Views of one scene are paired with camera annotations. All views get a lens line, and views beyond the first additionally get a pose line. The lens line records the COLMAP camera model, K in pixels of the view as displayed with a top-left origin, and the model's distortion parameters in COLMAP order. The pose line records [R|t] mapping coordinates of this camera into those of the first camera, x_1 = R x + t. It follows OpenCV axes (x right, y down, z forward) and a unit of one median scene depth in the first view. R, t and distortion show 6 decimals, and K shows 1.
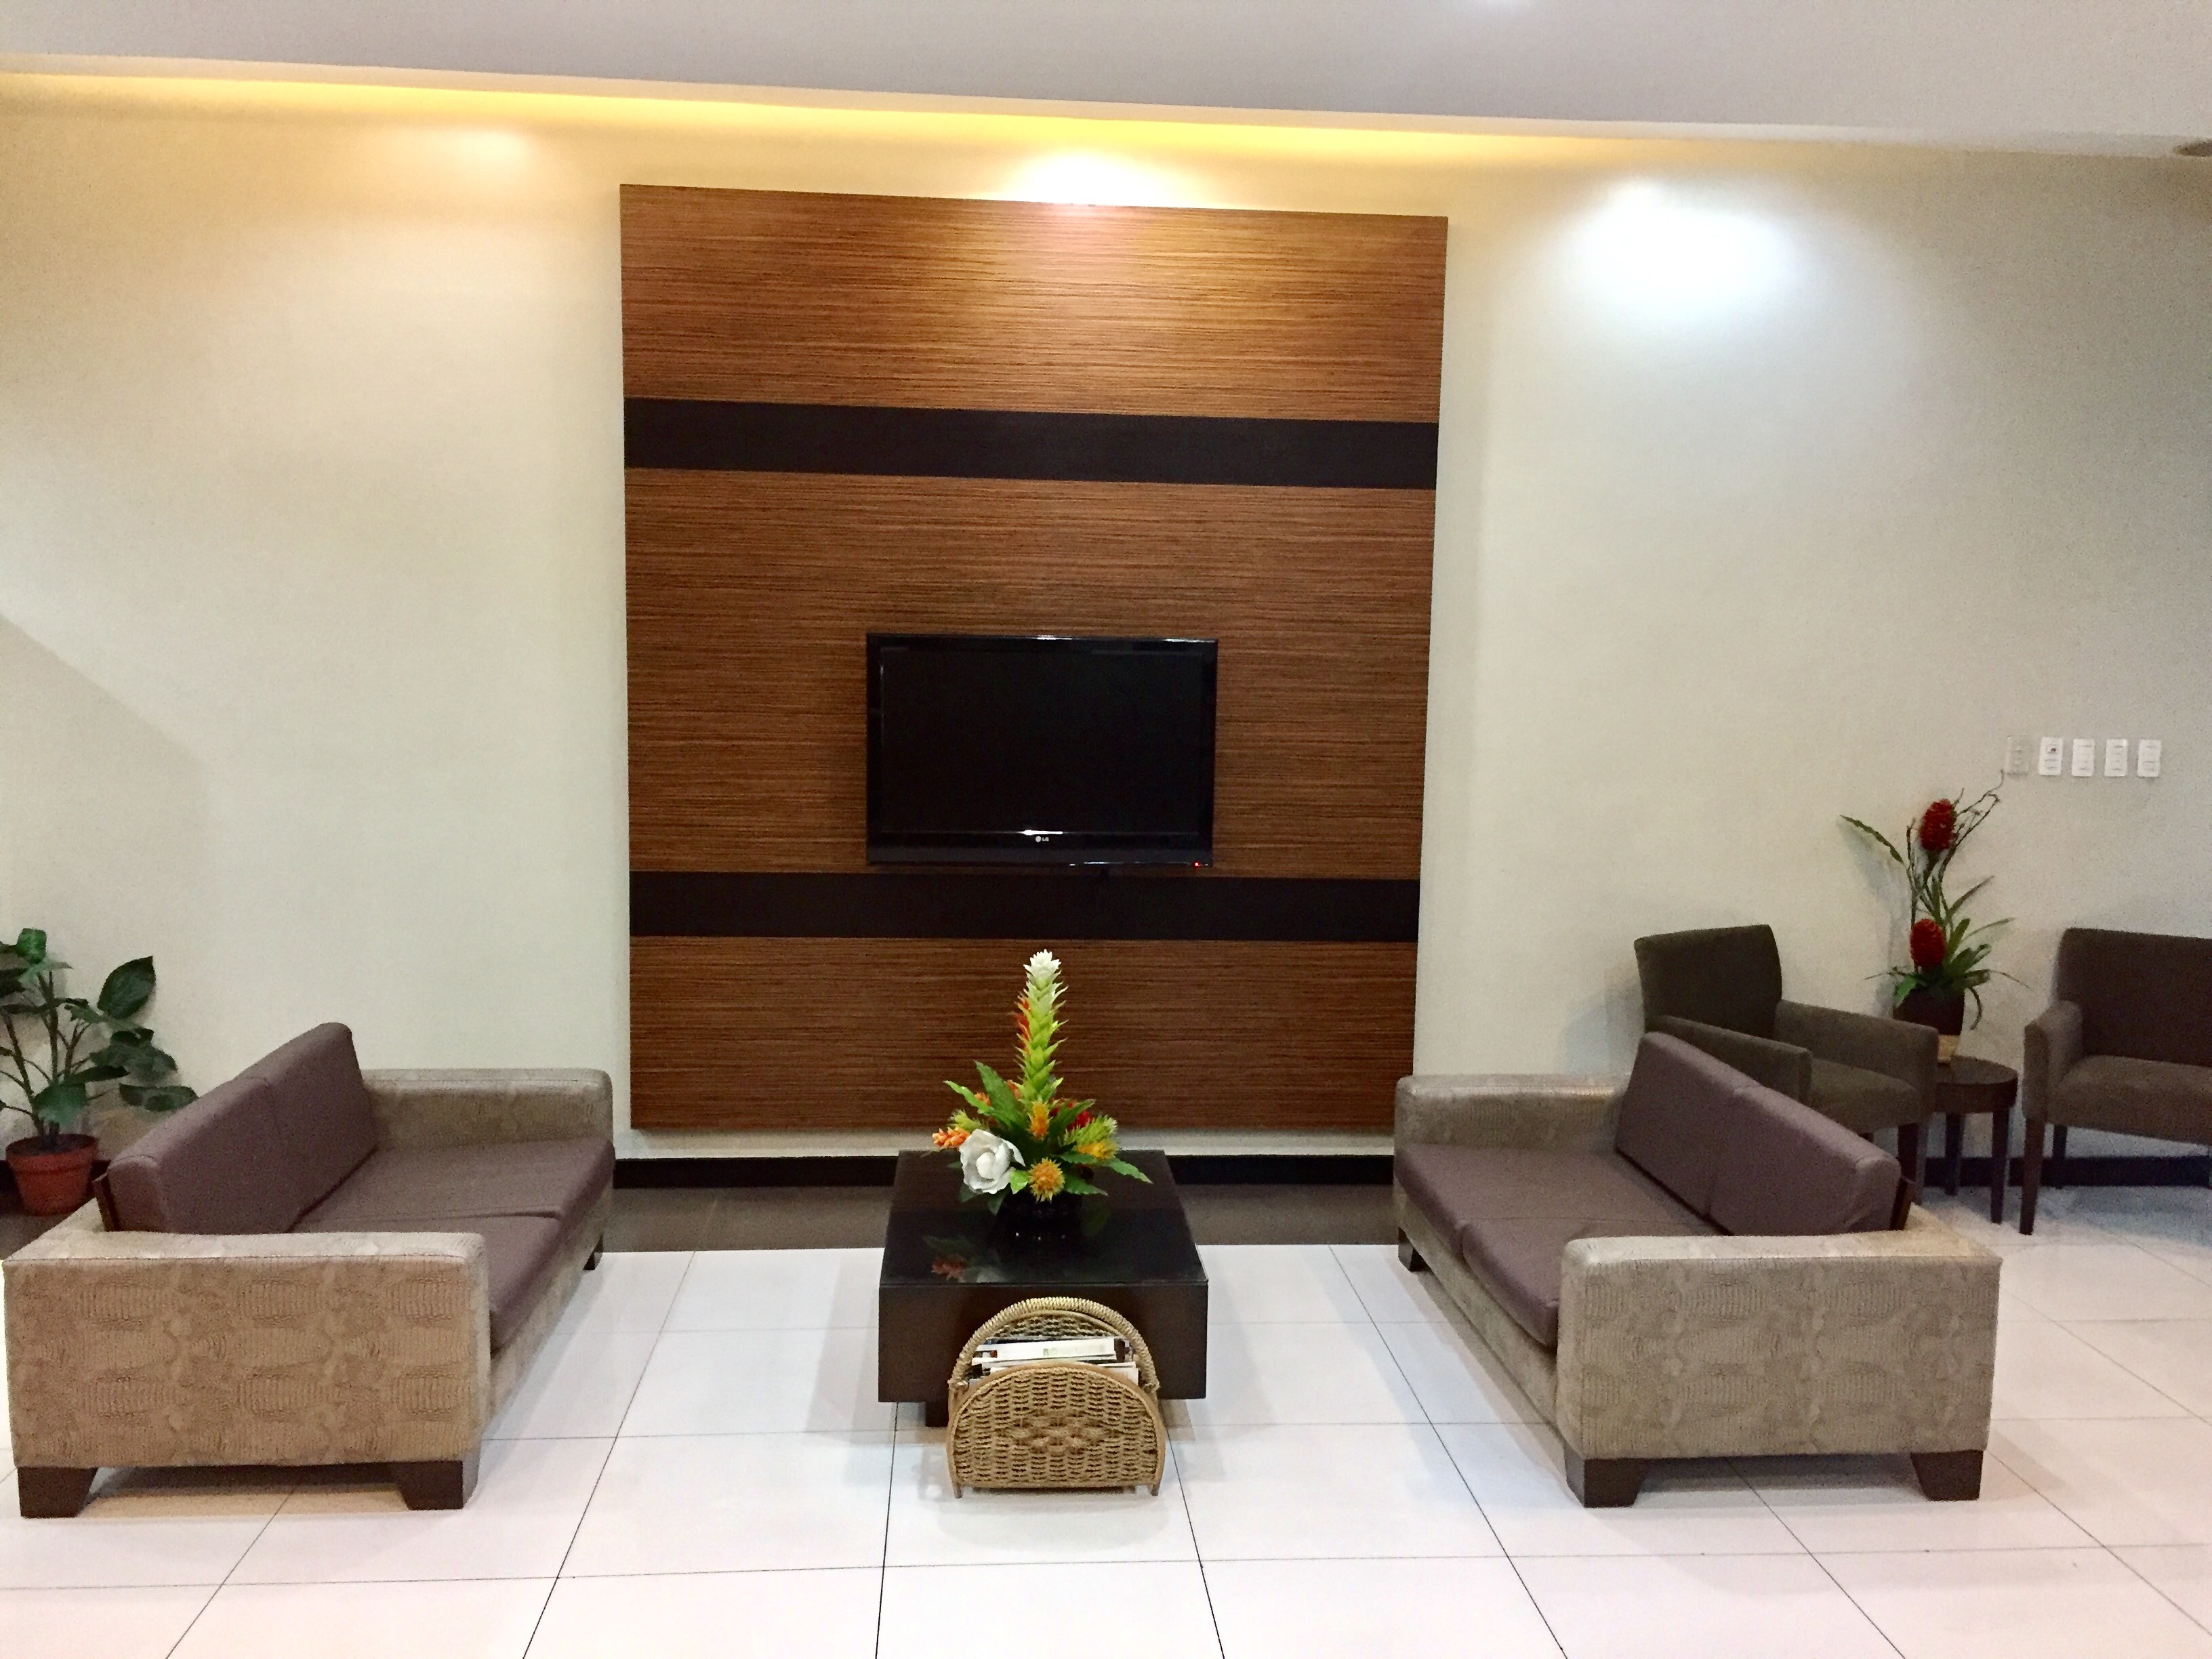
lens RADIAL K [[1897.7, 0, 1116.7], [0, 1897.7, 836.6], [0, 0, 1]] dist [0.100766, -0.134880]
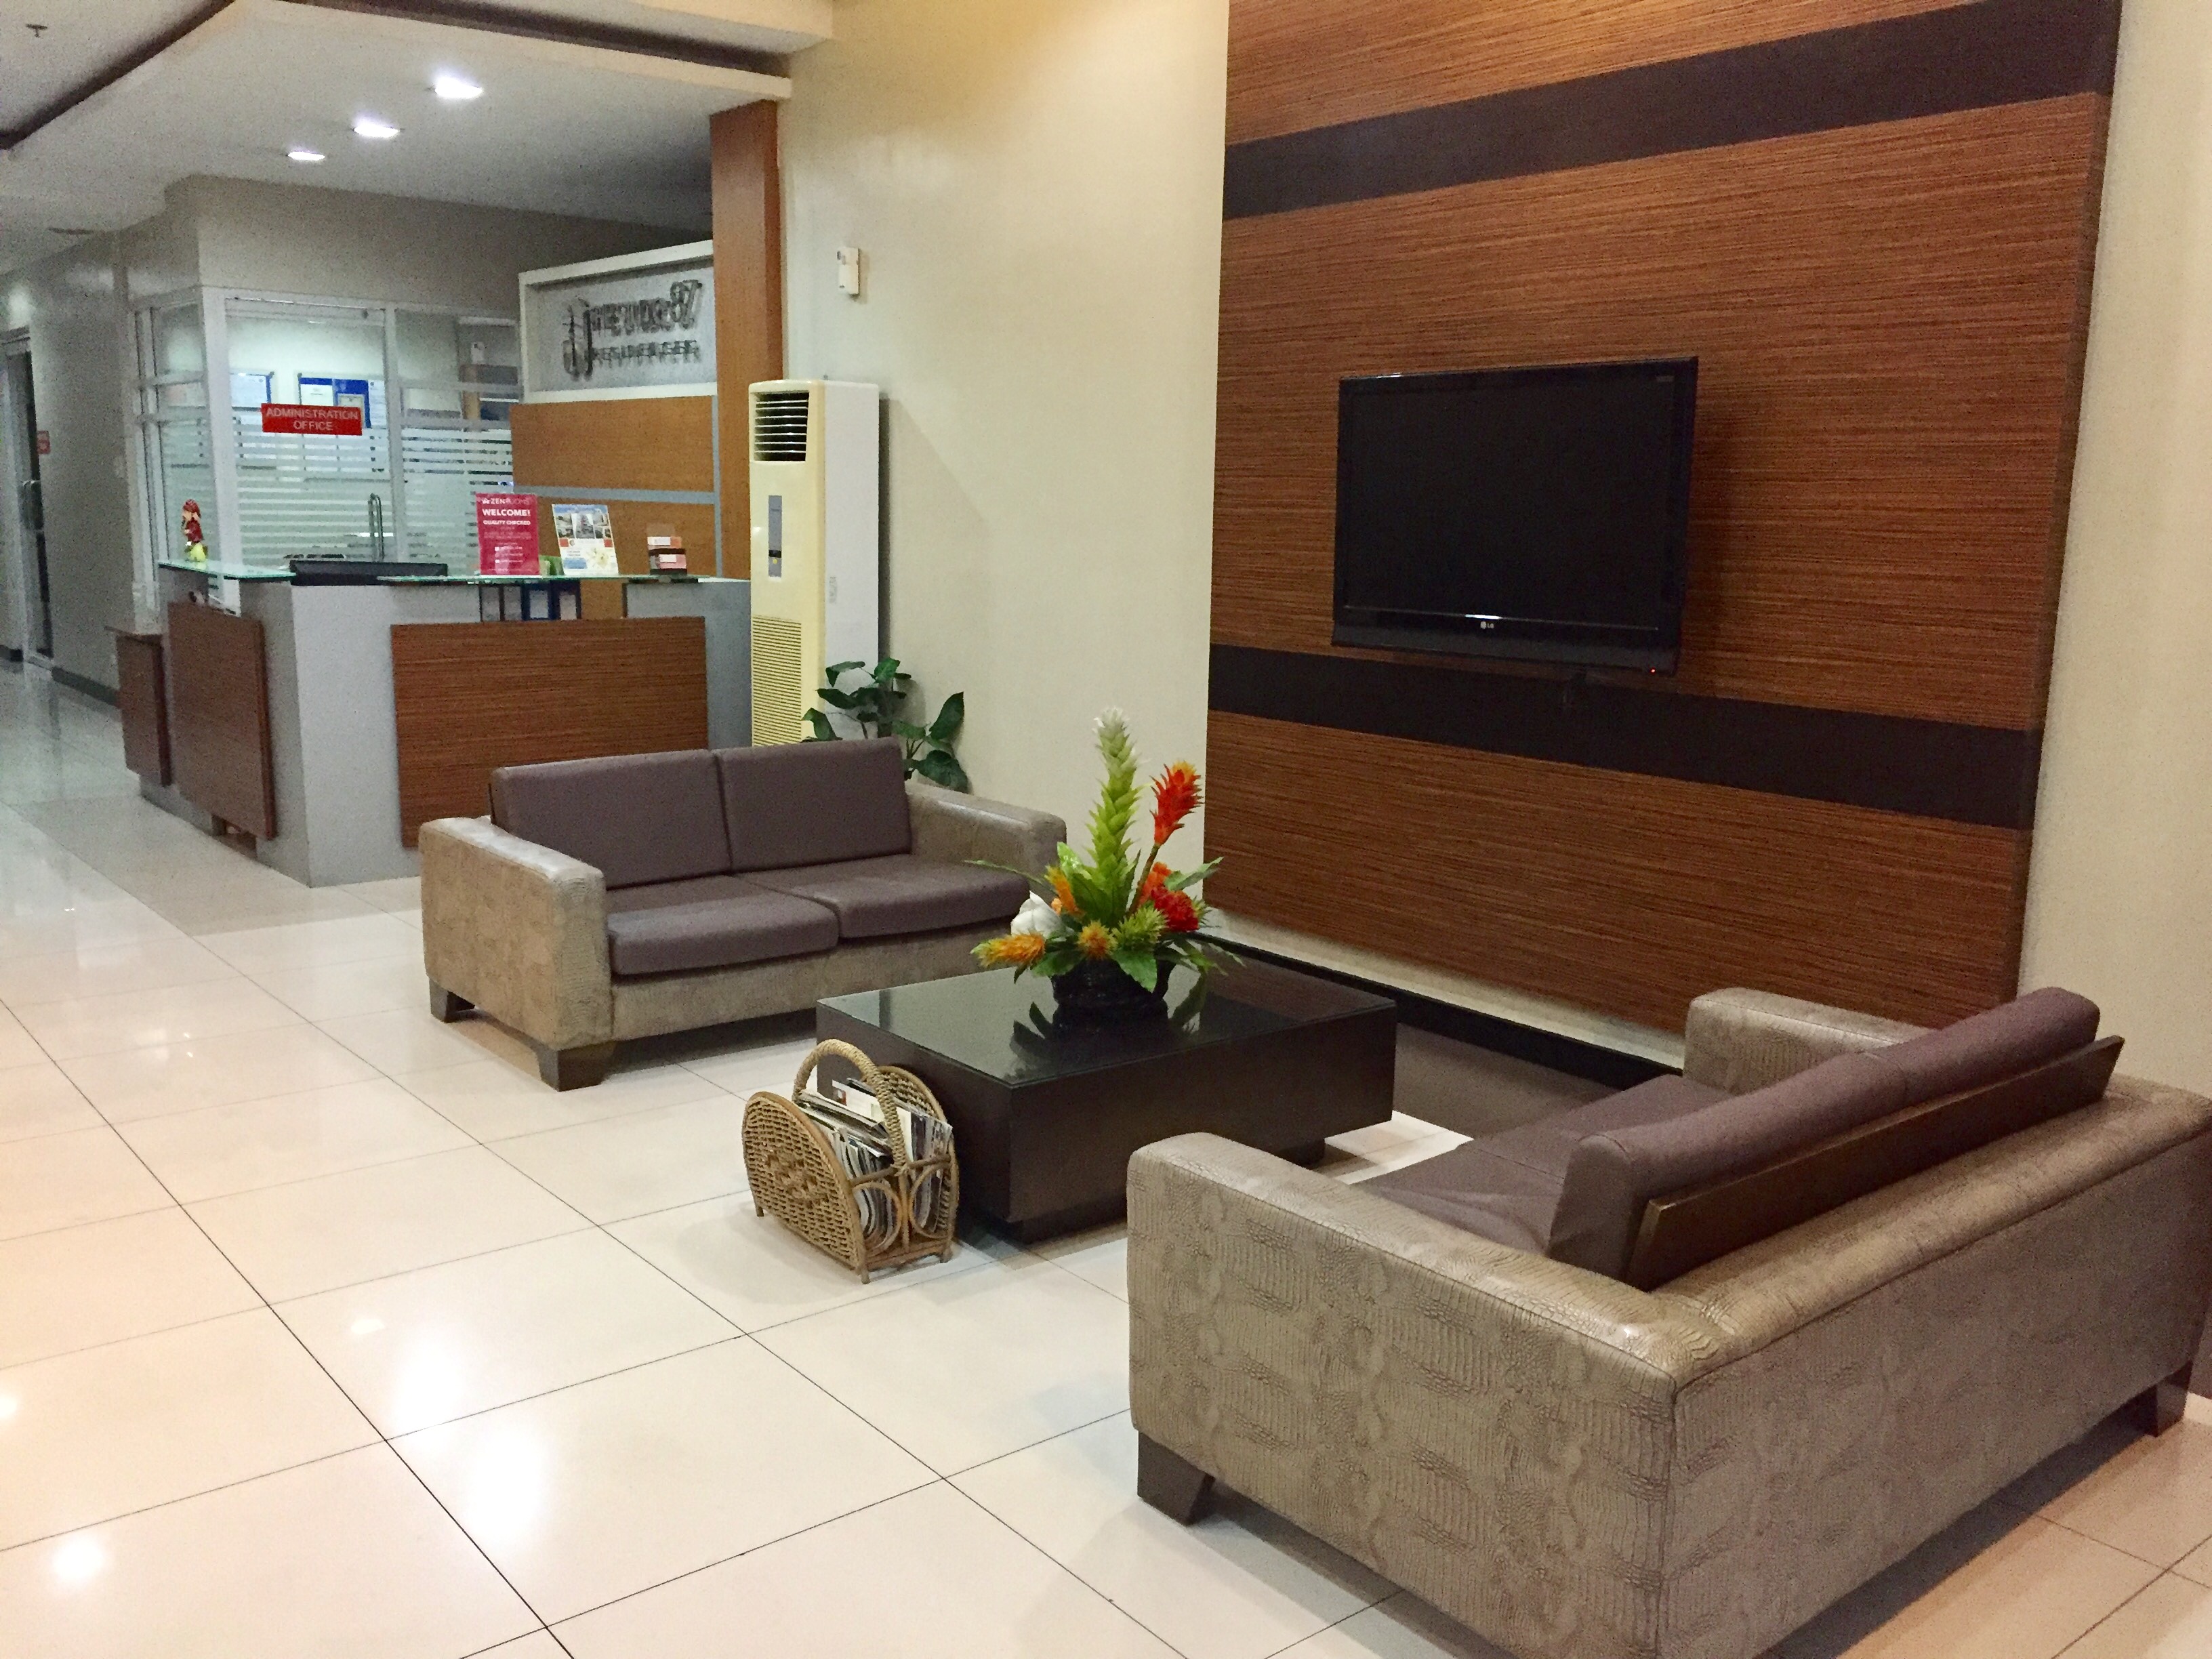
lens RADIAL K [[1897.7, 0, 1116.7], [0, 1897.7, 836.6], [0, 0, 1]] dist [0.100766, -0.134880]
pose [[0.566387, 0.137192, -0.812640, 0.678550], [-0.105004, 0.990024, 0.093954, 0.038266], [0.817423, 0.032116, 0.575142, 0.508223]]
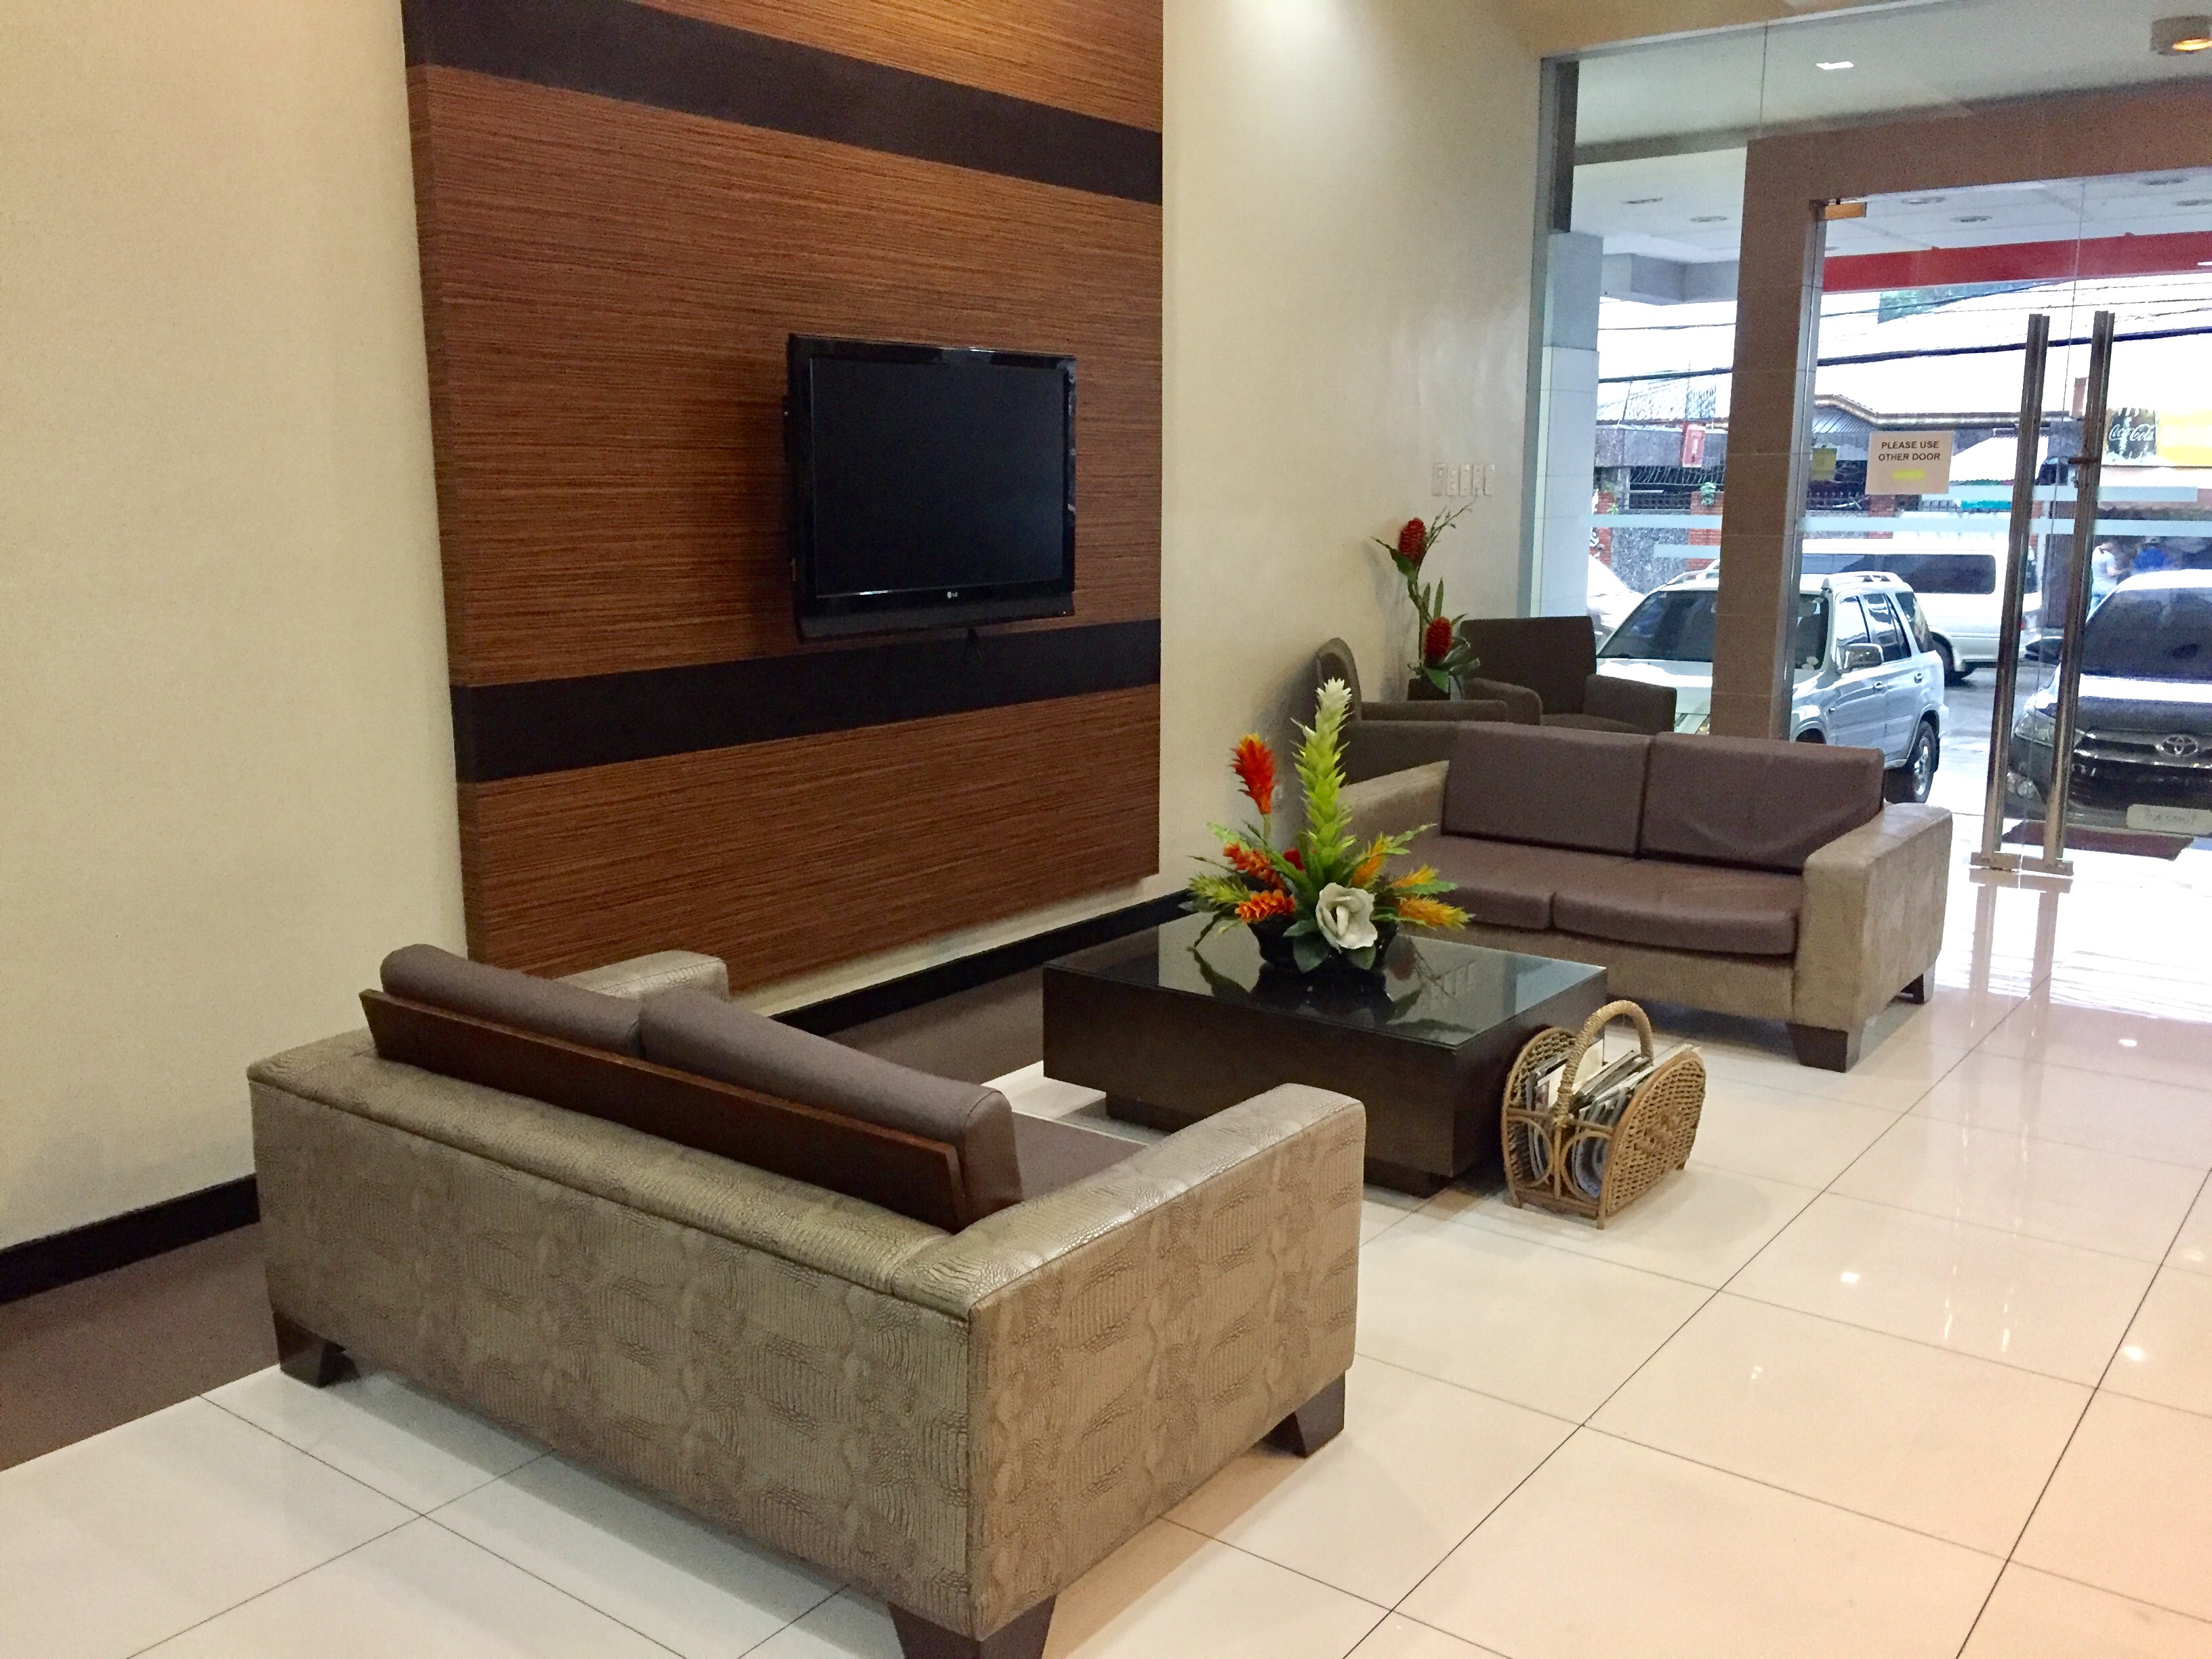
lens RADIAL K [[1897.7, 0, 1116.7], [0, 1897.7, 836.6], [0, 0, 1]] dist [0.100766, -0.134880]
pose [[0.656947, -0.161635, 0.736406, -0.784901], [0.100710, 0.986809, 0.126753, 0.009184], [-0.747180, -0.009107, 0.664560, 0.481384]]
